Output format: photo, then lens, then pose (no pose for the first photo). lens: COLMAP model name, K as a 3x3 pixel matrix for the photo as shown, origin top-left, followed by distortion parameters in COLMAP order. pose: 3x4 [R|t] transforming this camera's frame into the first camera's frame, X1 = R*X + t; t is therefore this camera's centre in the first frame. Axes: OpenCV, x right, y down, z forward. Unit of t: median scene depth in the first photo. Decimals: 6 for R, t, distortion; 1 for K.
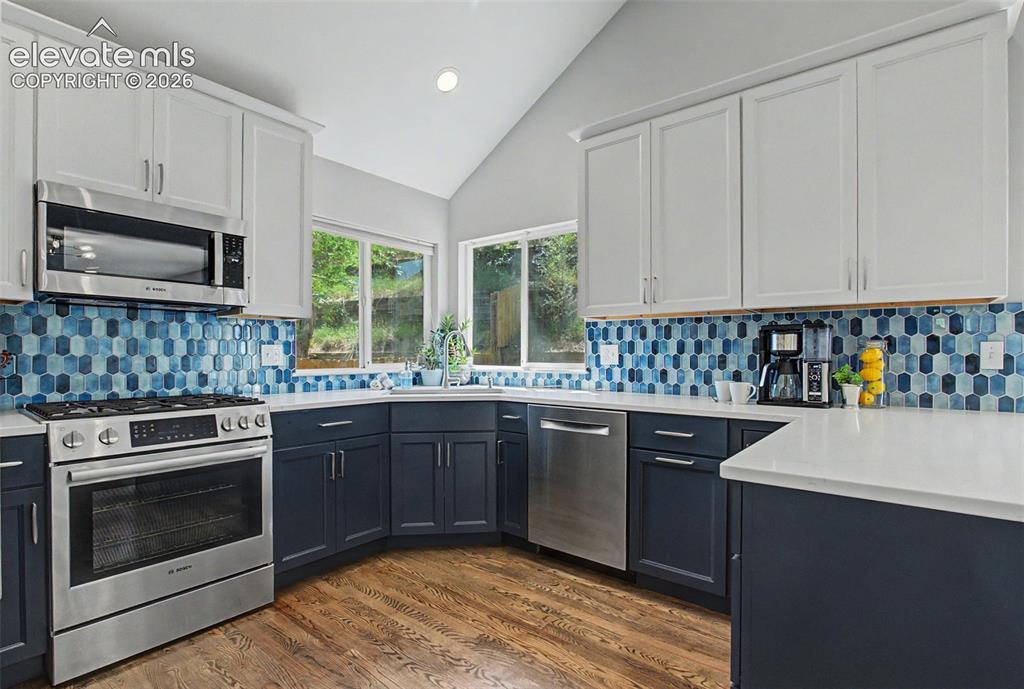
lens RADIAL K [[488.4, 0, 515.4], [0, 488.4, 355.9], [0, 0, 1]] dist [-0.012300, 0.000093]
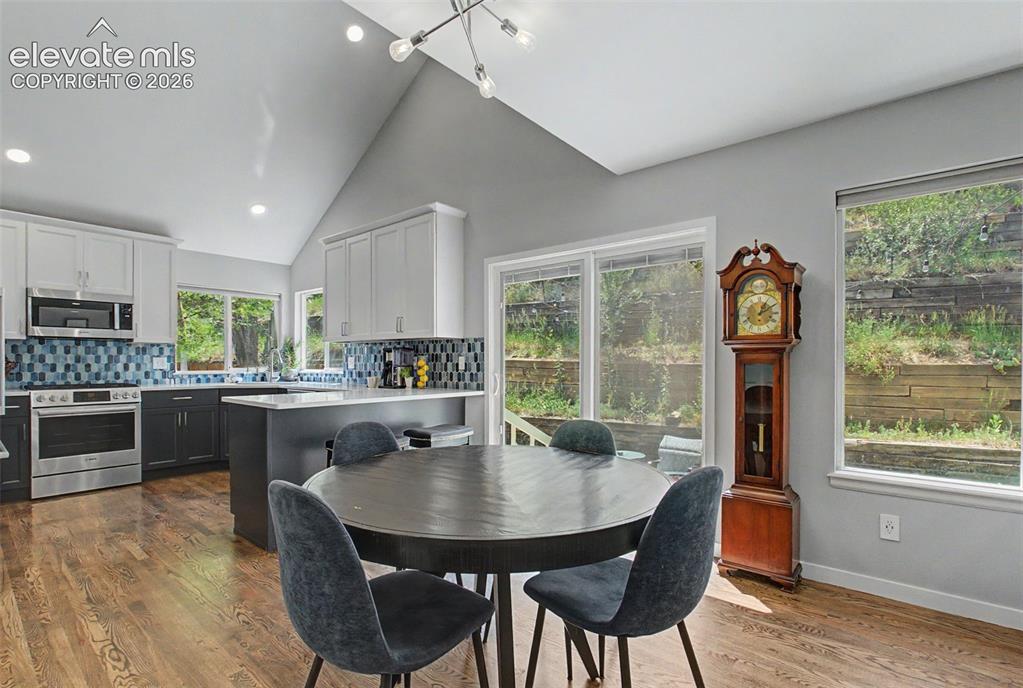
lens RADIAL K [[483.1, 0, 508.5], [0, 483.1, 363.0], [0, 0, 1]] dist [-0.004118, 0.000127]
pose [[0.999419, -0.000487, -0.034082, 1.032079], [0.000469, 1.000000, -0.000551, -0.000025], [0.034083, 0.000535, 0.999419, -0.908361]]
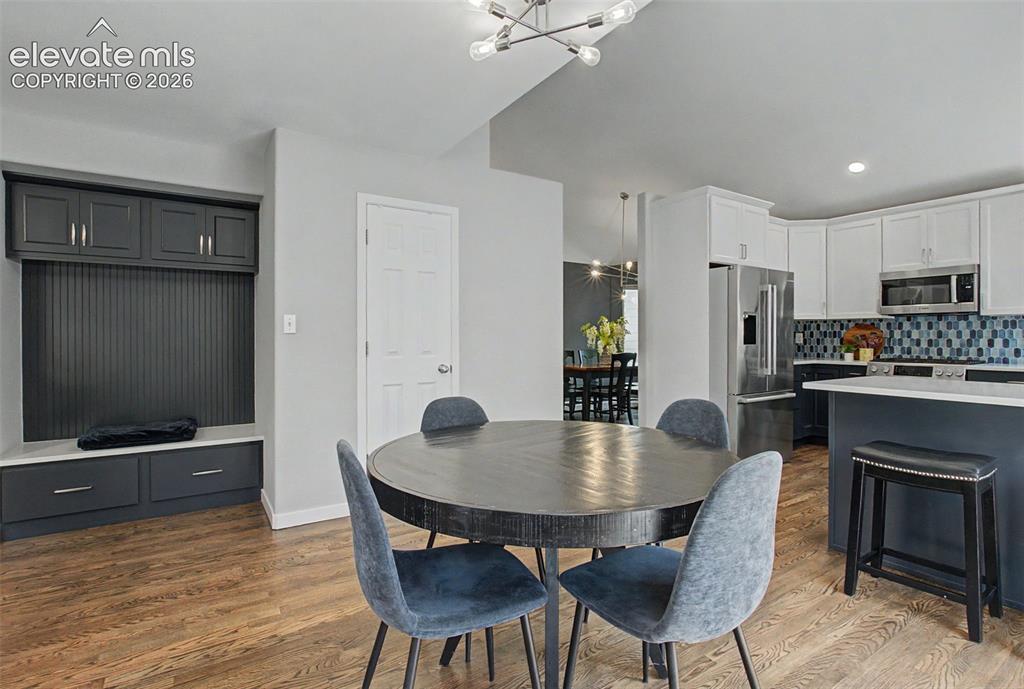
lens RADIAL K [[510.8, 0, 517.2], [0, 510.8, 338.8], [0, 0, 1]] dist [-0.003839, -0.000333]
pose [[-0.294841, 0.003115, -0.955541, 1.711350], [-0.002336, 0.999989, 0.003981, -0.003970], [0.955544, 0.003406, -0.294830, -0.060591]]
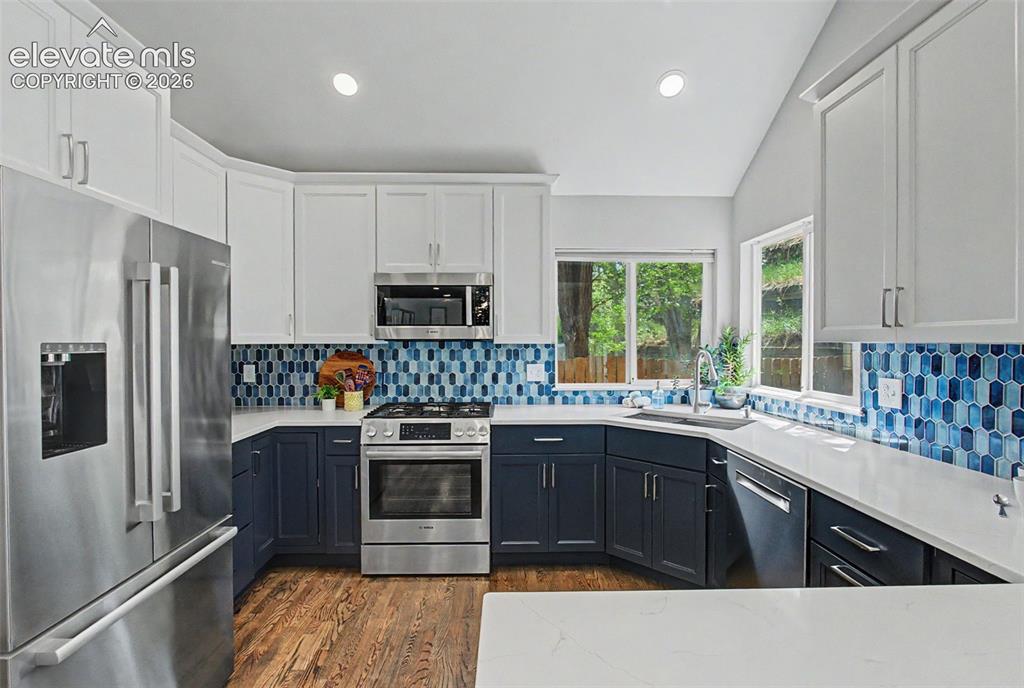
lens RADIAL K [[487.3, 0, 515.3], [0, 487.3, 346.6], [0, 0, 1]] dist [-0.014902, -0.000332]
pose [[0.643674, 0.008571, -0.765252, 0.467809], [-0.000634, 0.999943, 0.010666, -0.093423], [0.765300, -0.006380, 0.643642, 0.212167]]
